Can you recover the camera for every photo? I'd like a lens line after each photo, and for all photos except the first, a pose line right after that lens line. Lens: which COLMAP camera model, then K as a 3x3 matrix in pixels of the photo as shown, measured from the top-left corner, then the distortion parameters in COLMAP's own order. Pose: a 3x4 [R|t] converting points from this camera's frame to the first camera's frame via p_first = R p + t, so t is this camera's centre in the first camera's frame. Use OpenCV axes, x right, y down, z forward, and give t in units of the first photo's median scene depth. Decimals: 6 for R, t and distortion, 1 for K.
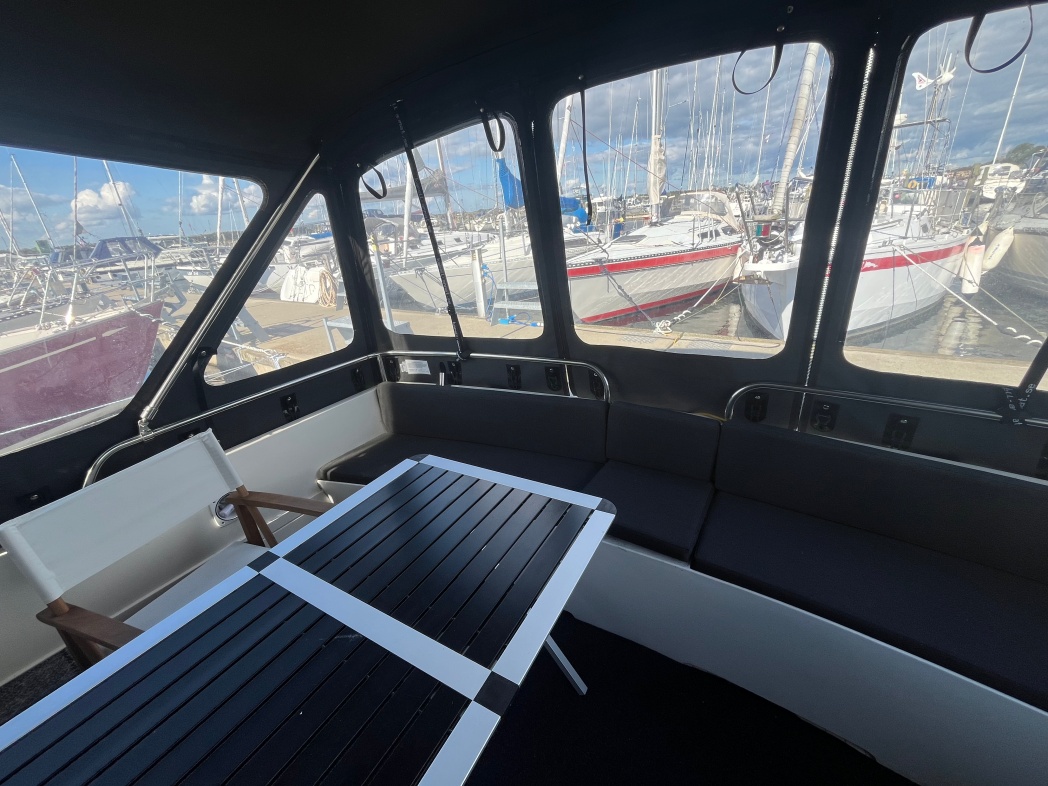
lens RADIAL K [[429.3, 0, 527.4], [0, 429.3, 388.5], [0, 0, 1]] dist [-0.000765, -0.004961]
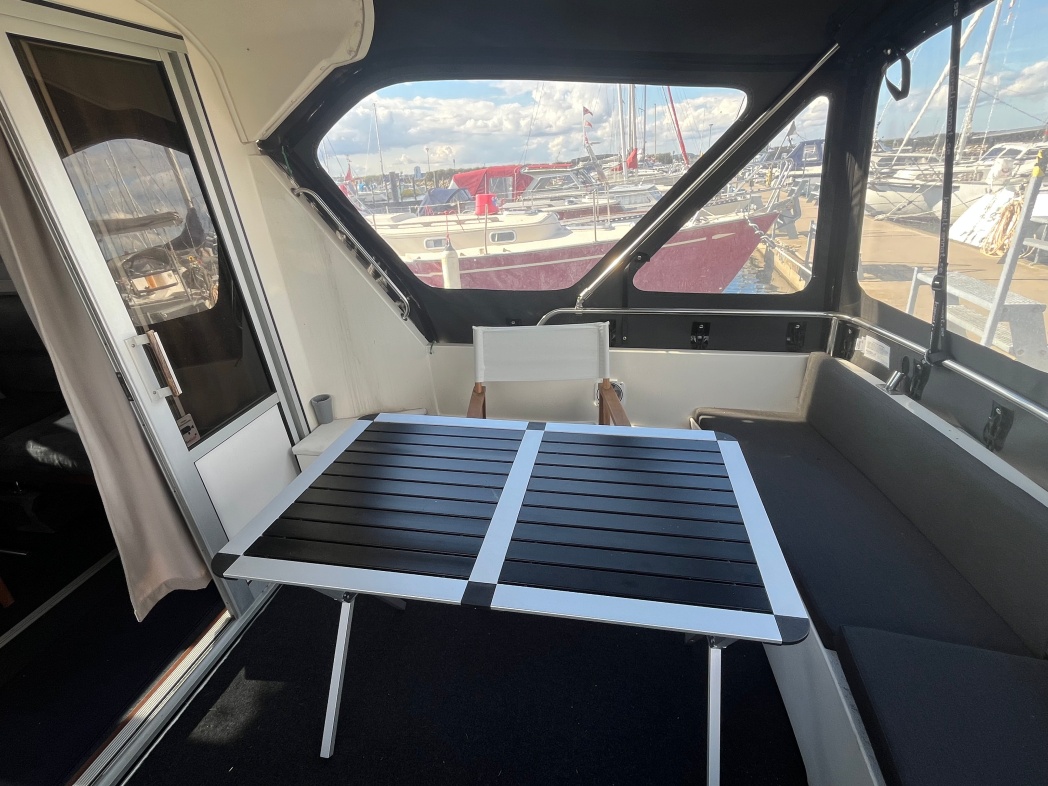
lens RADIAL K [[516.3, 0, 524.0], [0, 516.3, 393.0], [0, 0, 1]] dist [-0.019779, -0.000231]
pose [[0.342667, 0.429616, -0.835470, 0.275403], [-0.325608, 0.888500, 0.323338, -0.072028], [0.881226, 0.161239, 0.444346, 0.139771]]
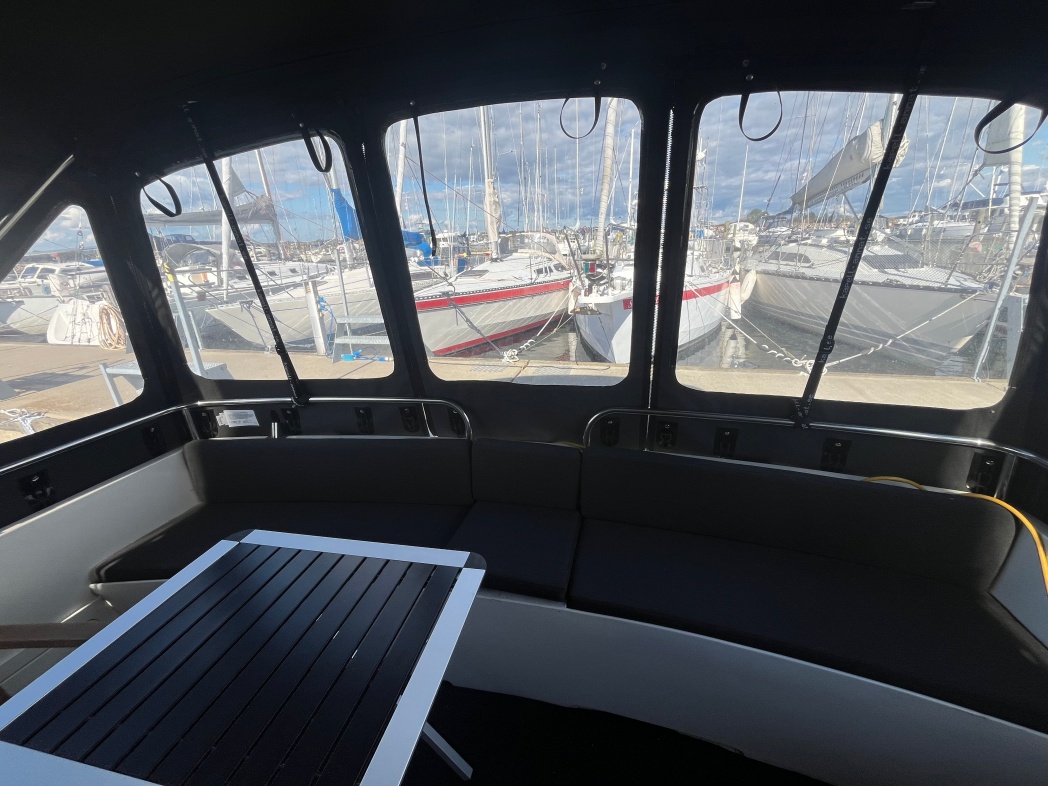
lens RADIAL K [[417.0, 0, 519.5], [0, 417.0, 395.6], [0, 0, 1]] dist [-0.001730, -0.000122]
pose [[0.946940, -0.072329, 0.313166, 0.007889], [0.087820, 0.995499, -0.035625, -0.016139], [-0.309179, 0.061237, 0.949030, 0.058360]]
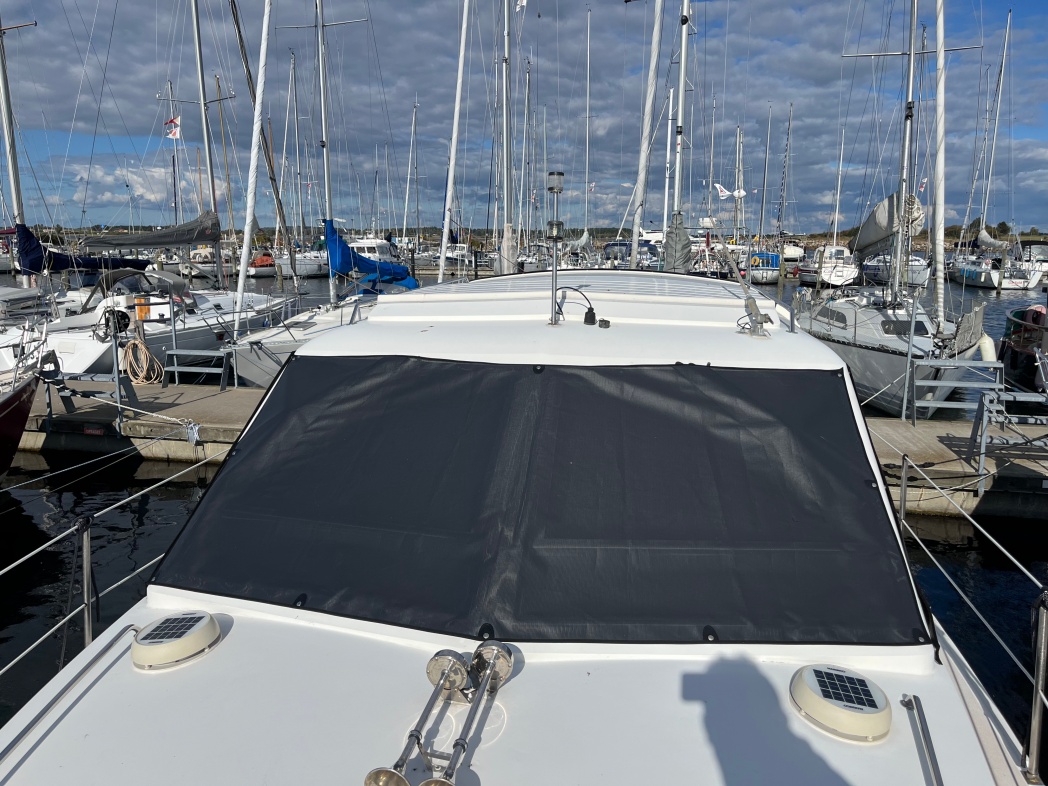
lens RADIAL K [[801.4, 0, 524.0], [0, 801.4, 393.0], [0, 0, 1]] dist [-0.000221, -0.000075]
pose [[0.921966, 0.013075, 0.387049, -1.140830], [0.070651, 0.976979, -0.201296, 0.549466], [-0.380771, 0.212933, 0.899818, -1.854391]]
